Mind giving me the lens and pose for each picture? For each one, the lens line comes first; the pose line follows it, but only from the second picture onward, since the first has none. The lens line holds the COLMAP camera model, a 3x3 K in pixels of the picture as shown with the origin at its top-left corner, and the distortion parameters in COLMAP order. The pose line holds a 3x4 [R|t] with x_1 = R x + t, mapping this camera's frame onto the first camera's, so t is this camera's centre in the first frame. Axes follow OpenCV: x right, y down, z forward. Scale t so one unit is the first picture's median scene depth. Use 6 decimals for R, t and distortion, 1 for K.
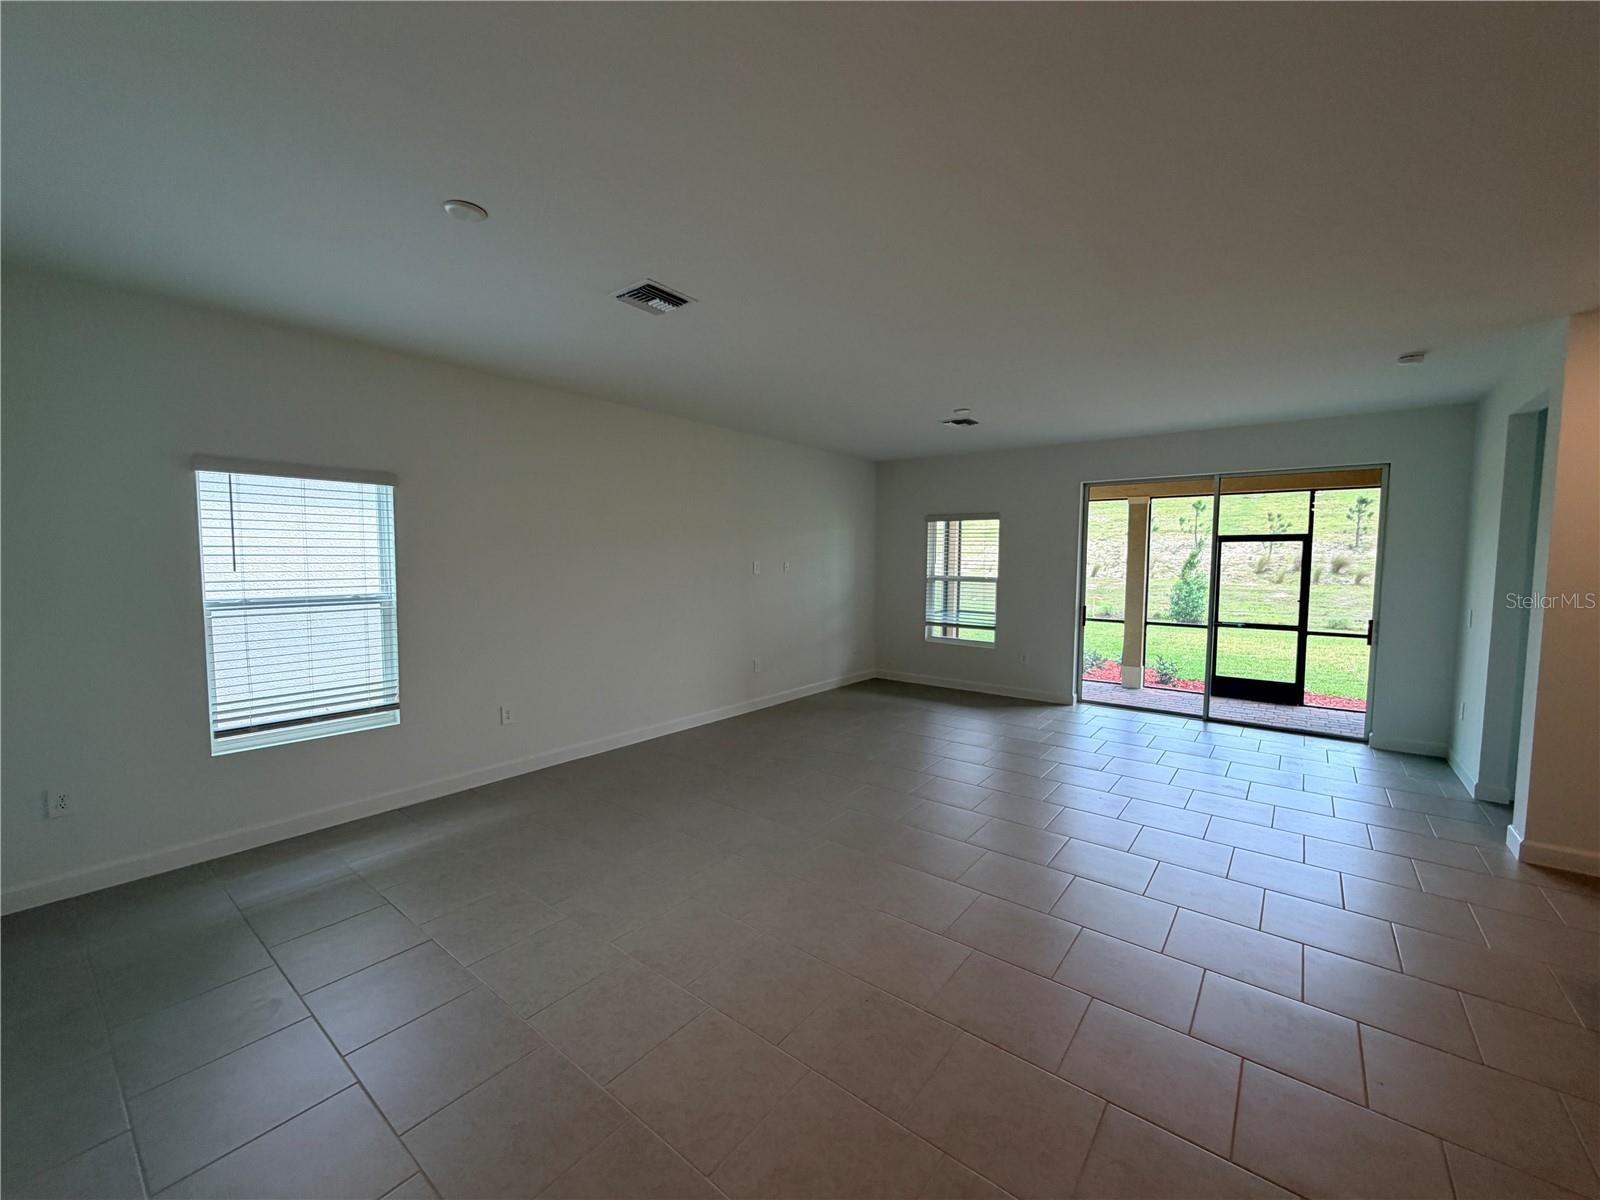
lens RADIAL K [[637.9, 0, 796.2], [0, 637.9, 595.5], [0, 0, 1]] dist [0.003096, -0.001573]
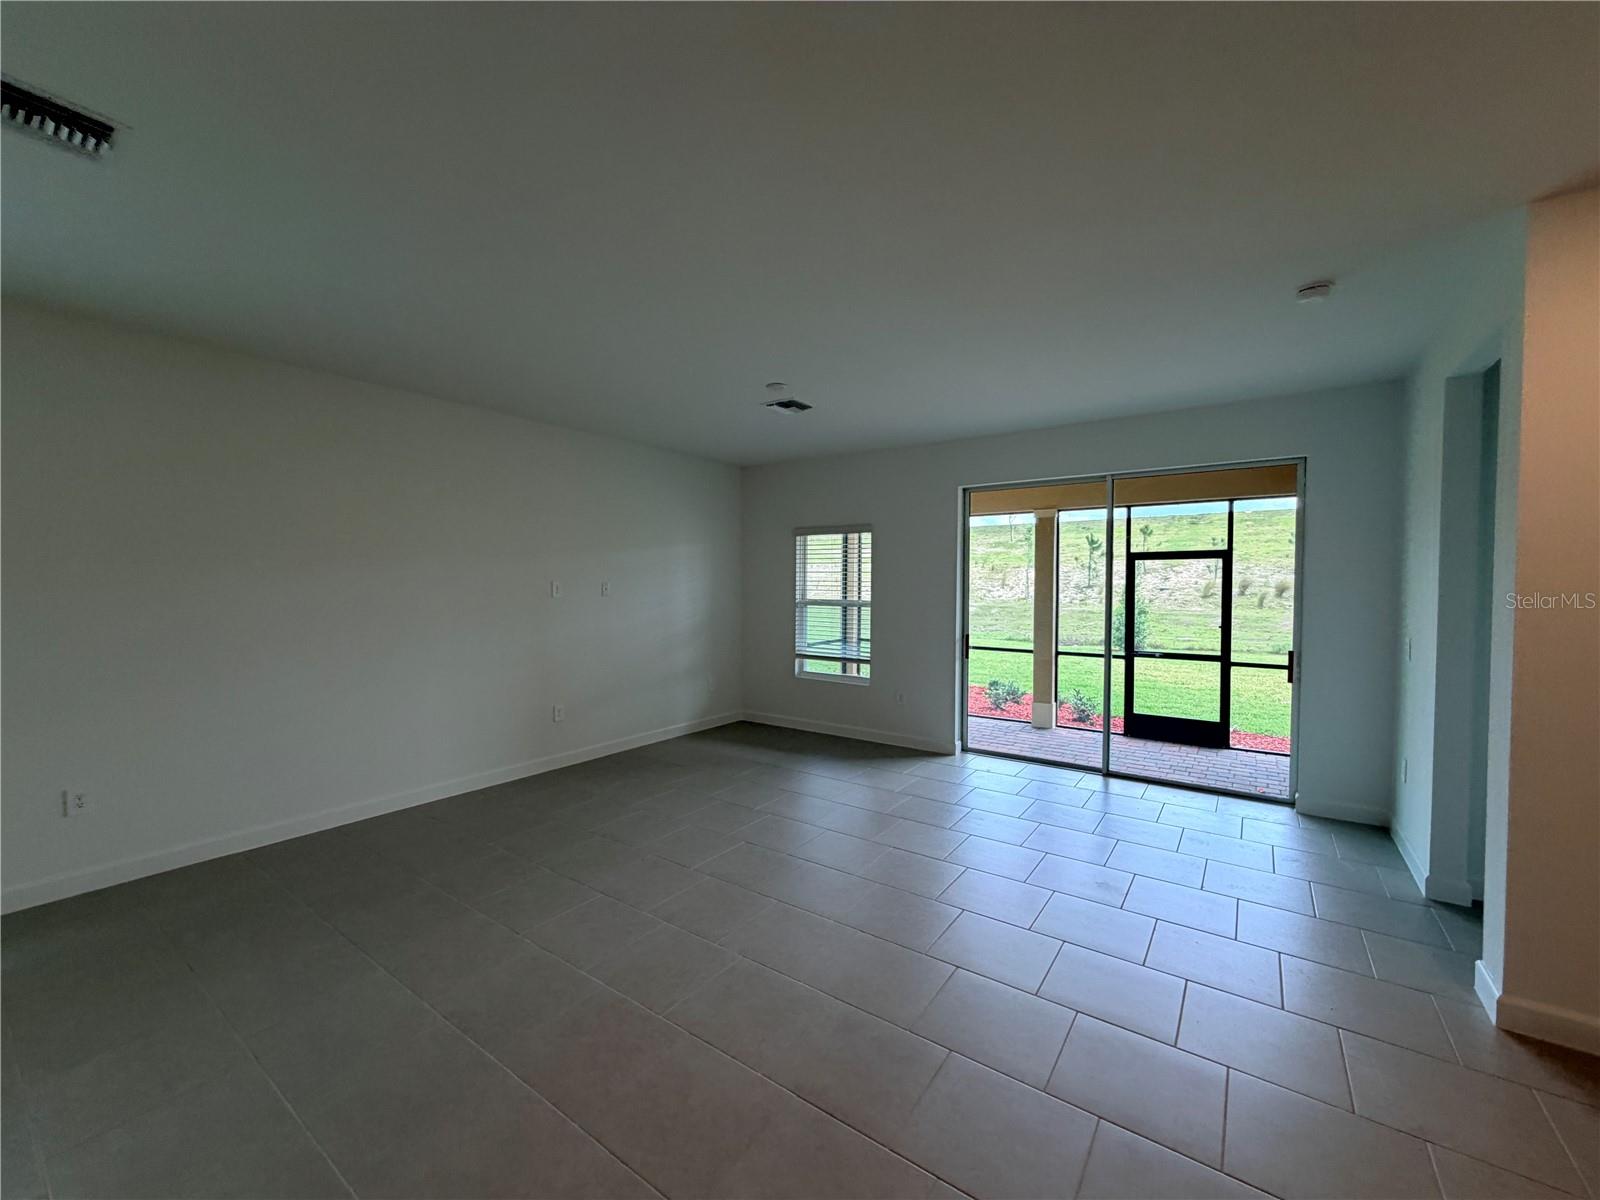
lens RADIAL K [[637.9, 0, 796.7], [0, 637.9, 594.8], [0, 0, 1]] dist [0.003096, -0.001573]
pose [[0.998858, -0.004105, 0.047606, 0.257441], [0.006198, 0.999017, -0.043892, -0.000433], [-0.047379, 0.044137, 0.997901, 0.240989]]
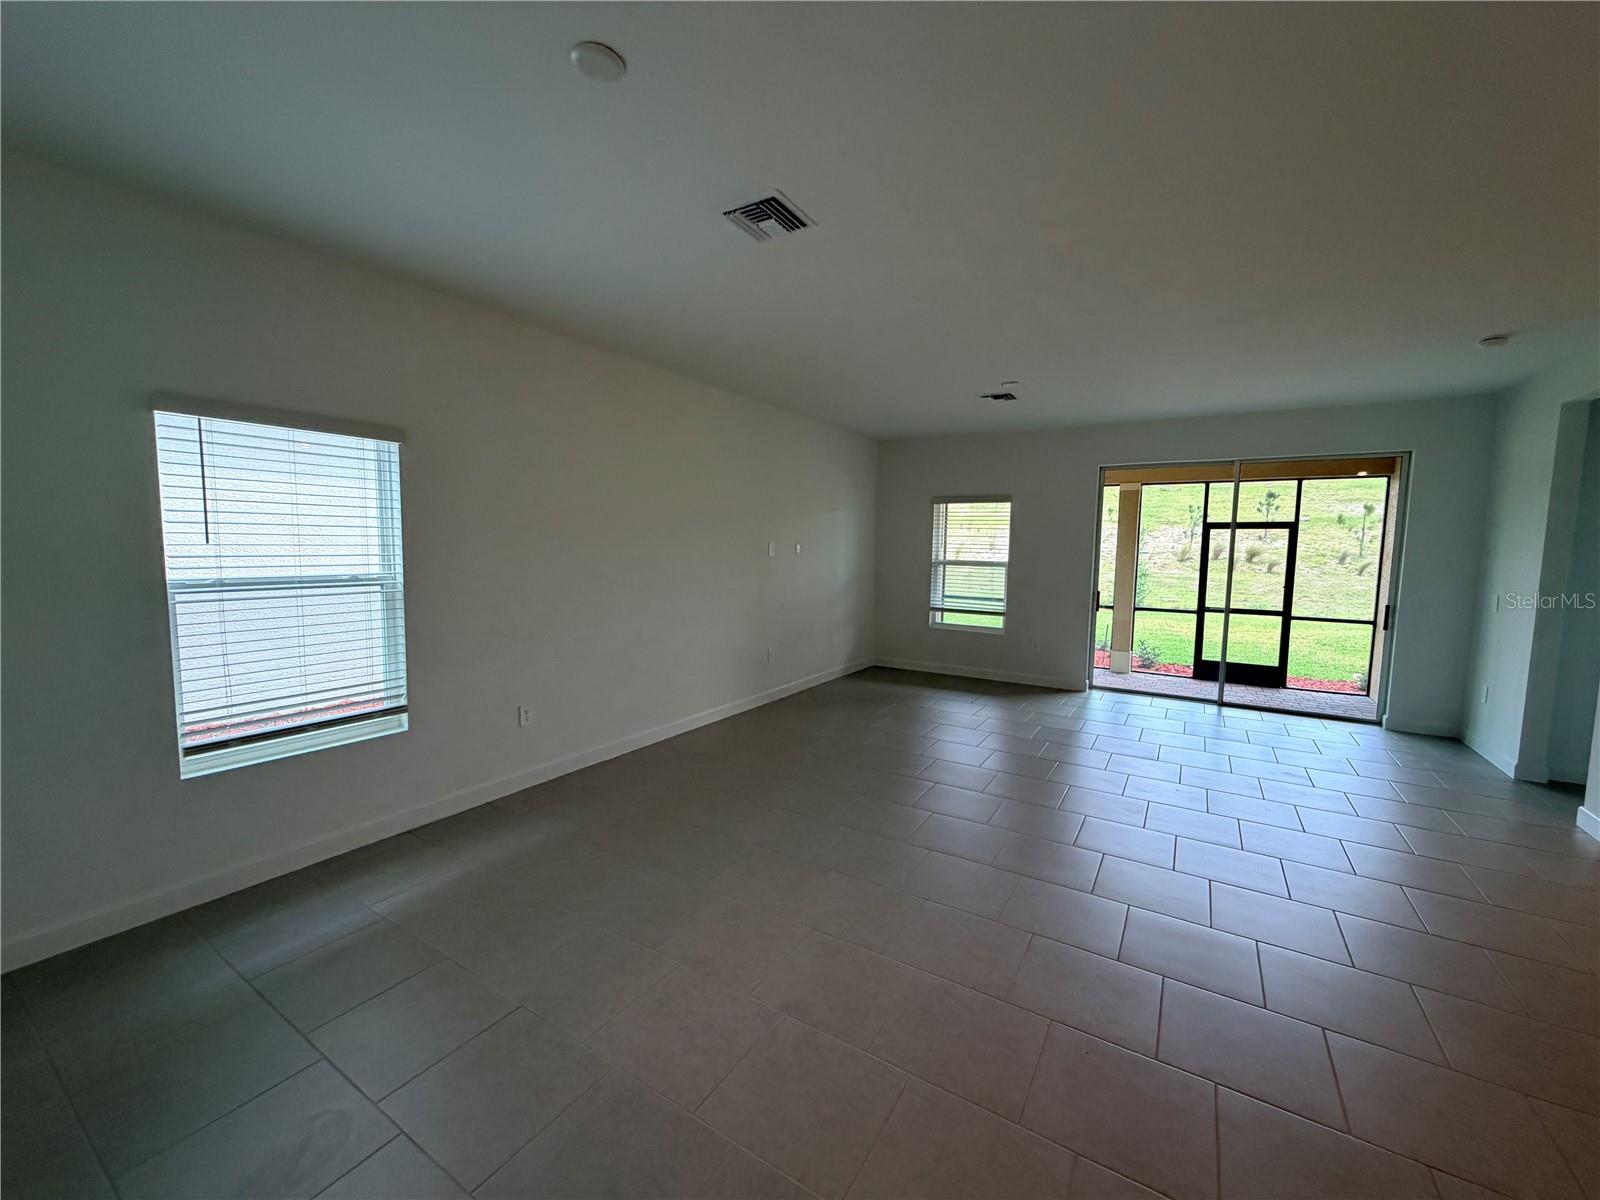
lens RADIAL K [[637.9, 0, 795.7], [0, 637.9, 595.8], [0, 0, 1]] dist [0.003096, -0.001573]
pose [[0.993781, 0.001184, 0.111345, -0.167235], [-0.003691, 0.999744, 0.022313, 0.004239], [-0.111290, -0.022586, 0.993531, 0.095208]]
